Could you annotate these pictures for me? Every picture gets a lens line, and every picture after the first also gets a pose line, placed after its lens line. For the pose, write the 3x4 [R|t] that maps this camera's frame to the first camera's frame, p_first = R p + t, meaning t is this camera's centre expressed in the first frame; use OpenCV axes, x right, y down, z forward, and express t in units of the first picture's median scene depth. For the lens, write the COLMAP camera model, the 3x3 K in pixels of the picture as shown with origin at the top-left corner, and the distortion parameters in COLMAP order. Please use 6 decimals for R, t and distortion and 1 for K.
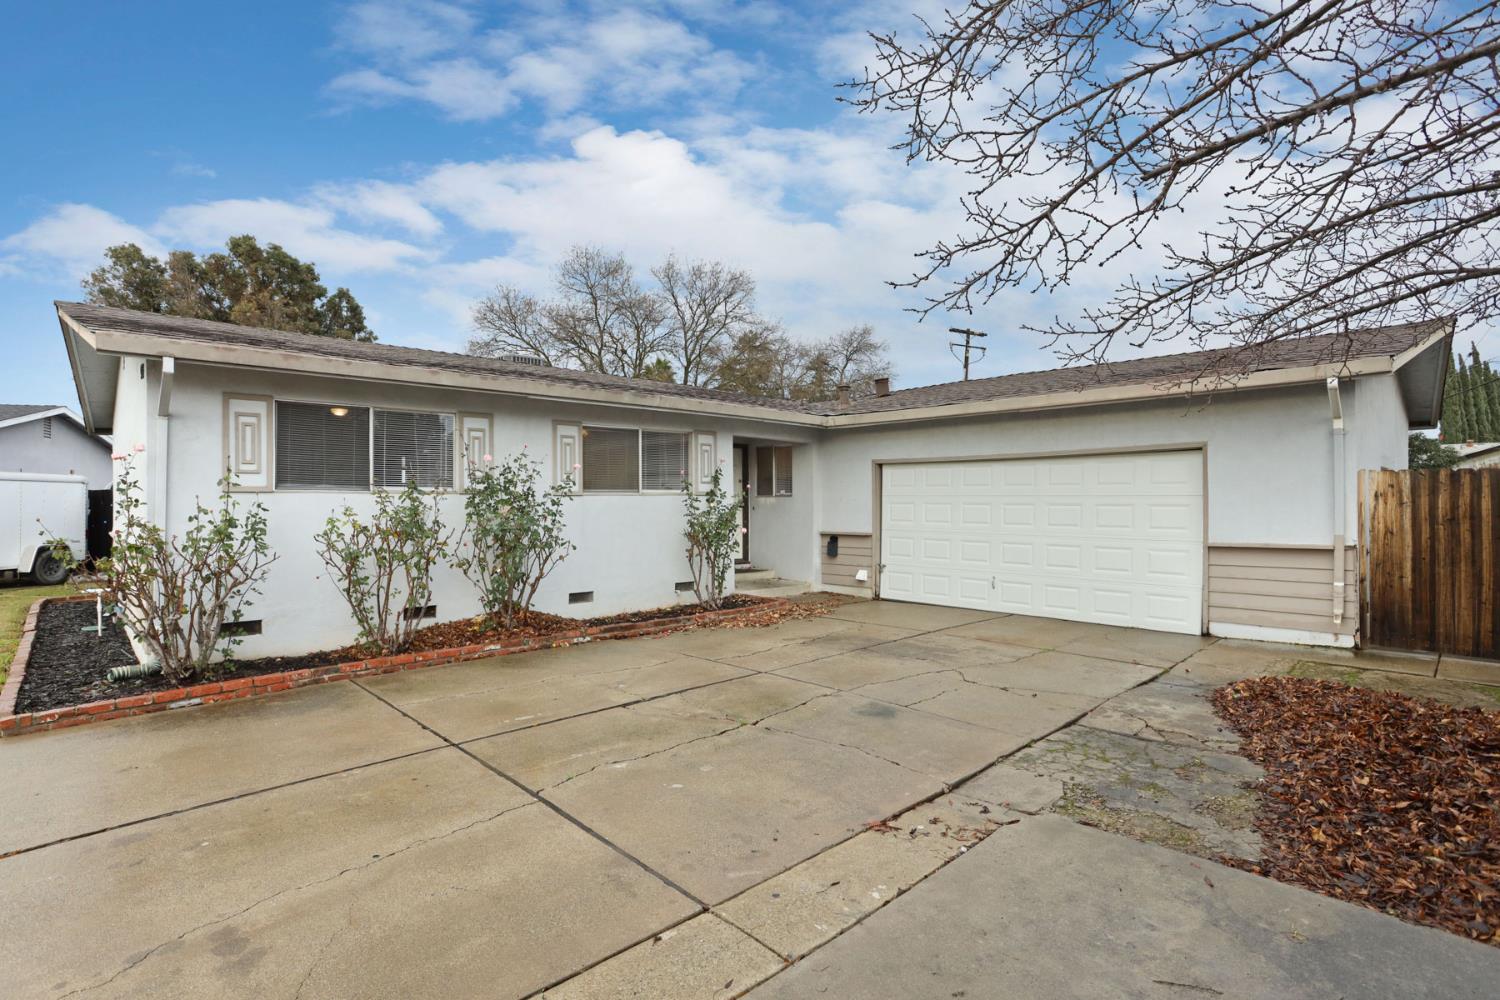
lens RADIAL K [[720.6, 0, 747.1], [0, 720.6, 501.9], [0, 0, 1]] dist [-0.072334, 0.028692]
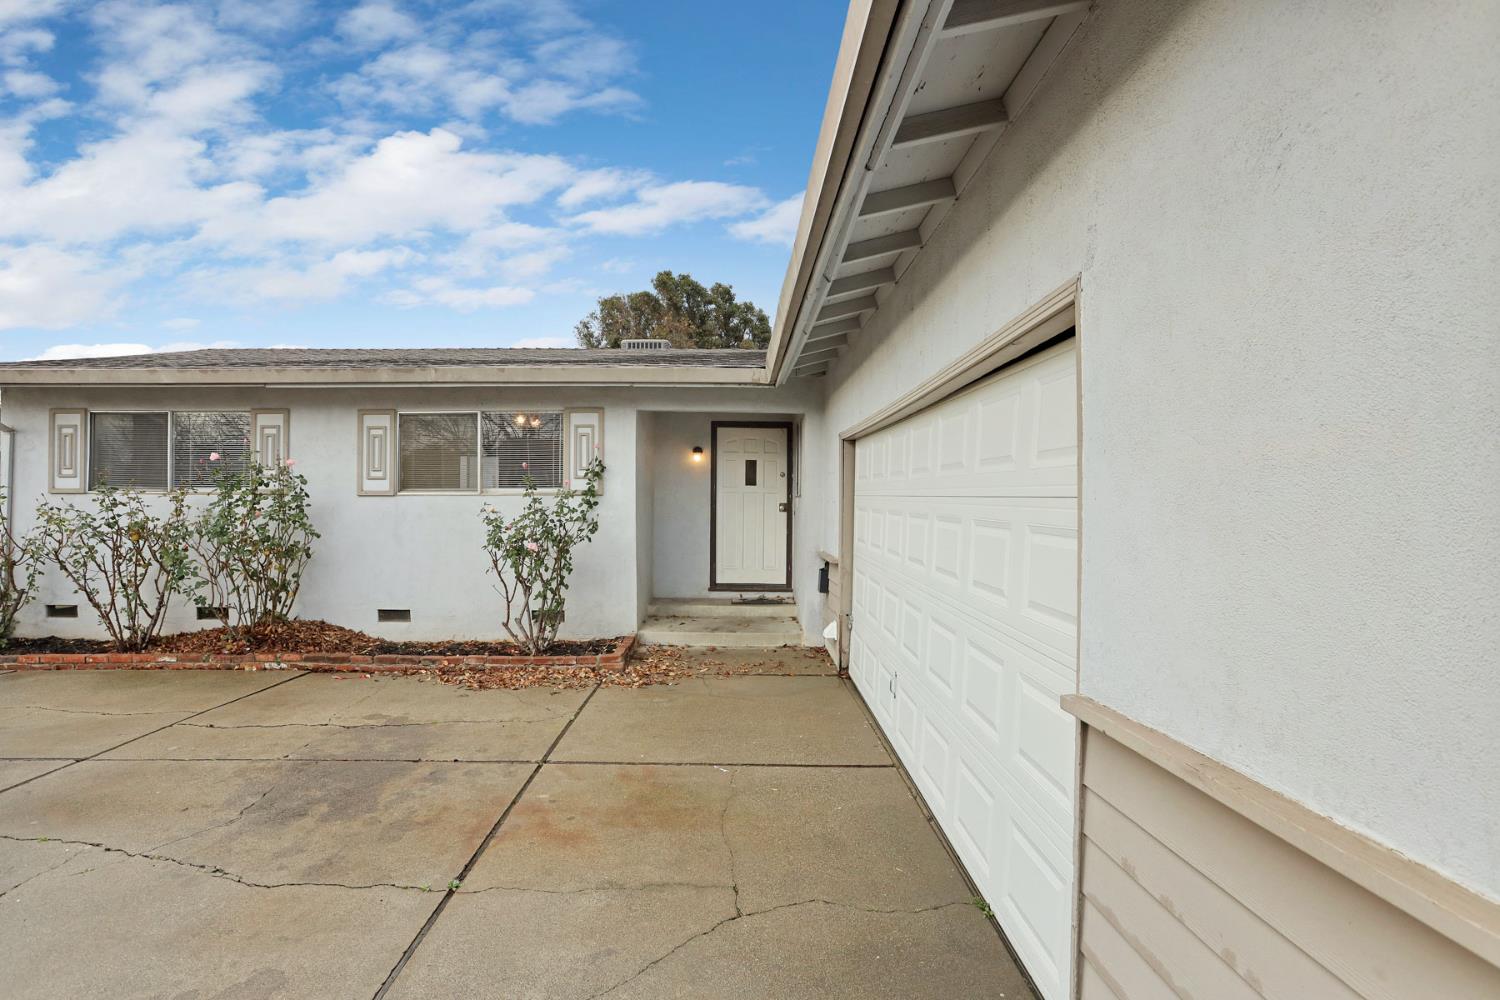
lens RADIAL K [[724.8, 0, 714.8], [0, 724.8, 498.5], [0, 0, 1]] dist [0.001094, 0.000359]
pose [[0.708975, 0.000236, -0.705234, 0.710984], [-0.003022, 0.999992, -0.002704, -0.004797], [0.705227, 0.004048, 0.708970, 0.724282]]
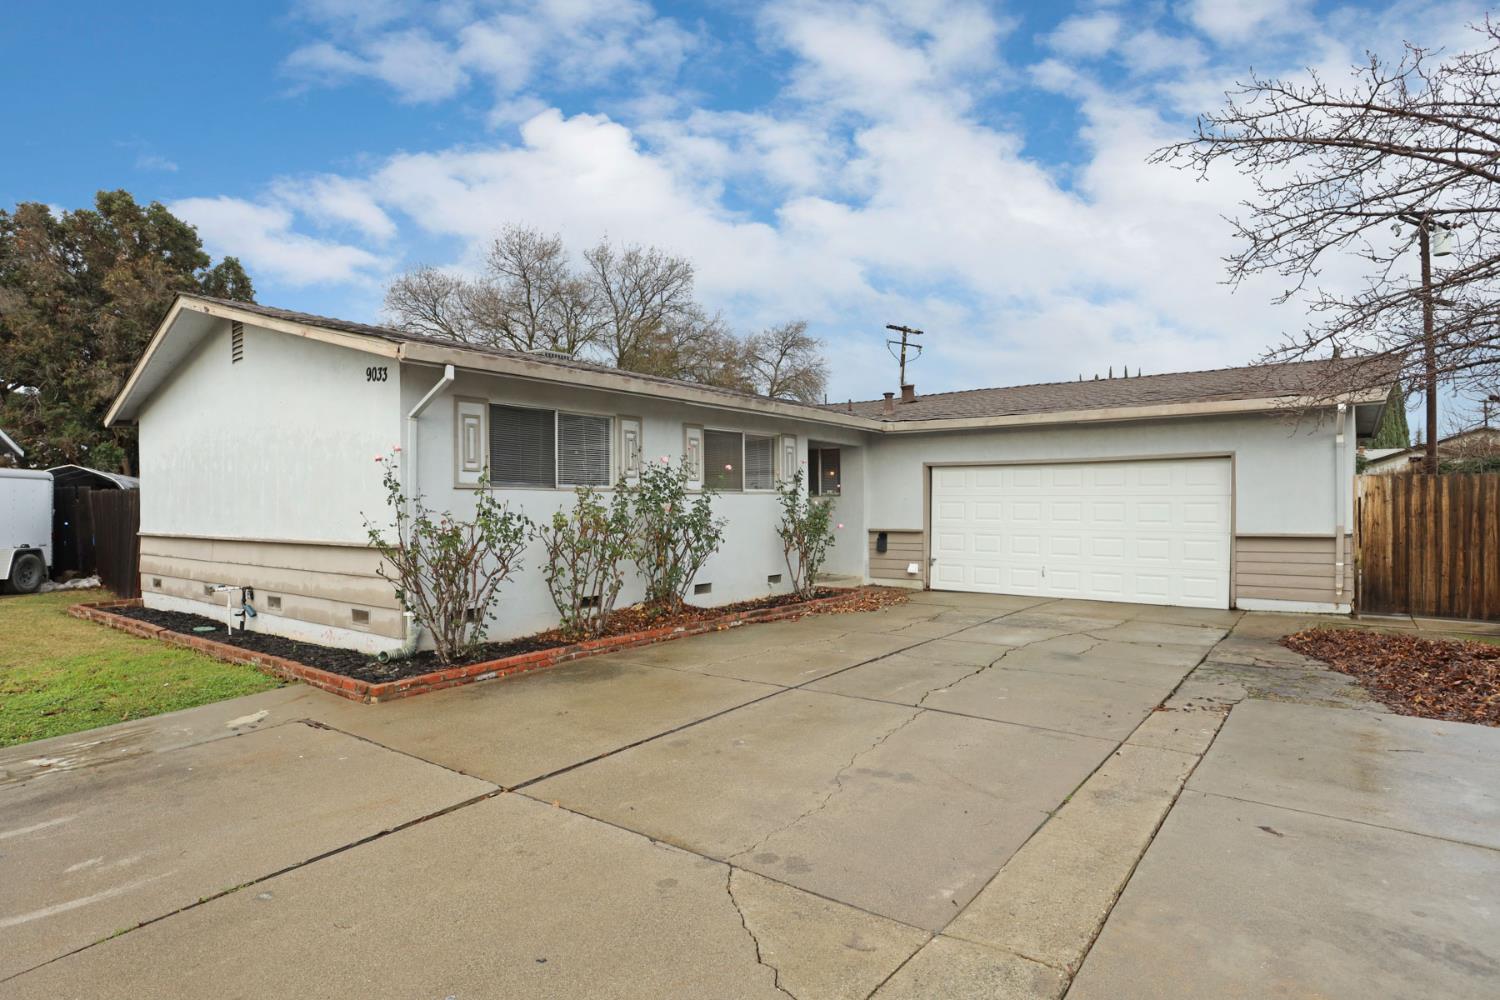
lens RADIAL K [[801.5, 0, 743.9], [0, 801.5, 498.2], [0, 0, 1]] dist [-0.071144, 0.038537]
pose [[0.988335, 0.002176, 0.152279, -0.389262], [-0.000926, 0.999965, -0.008282, 0.008397], [-0.152292, 0.008044, 0.988303, -0.217971]]
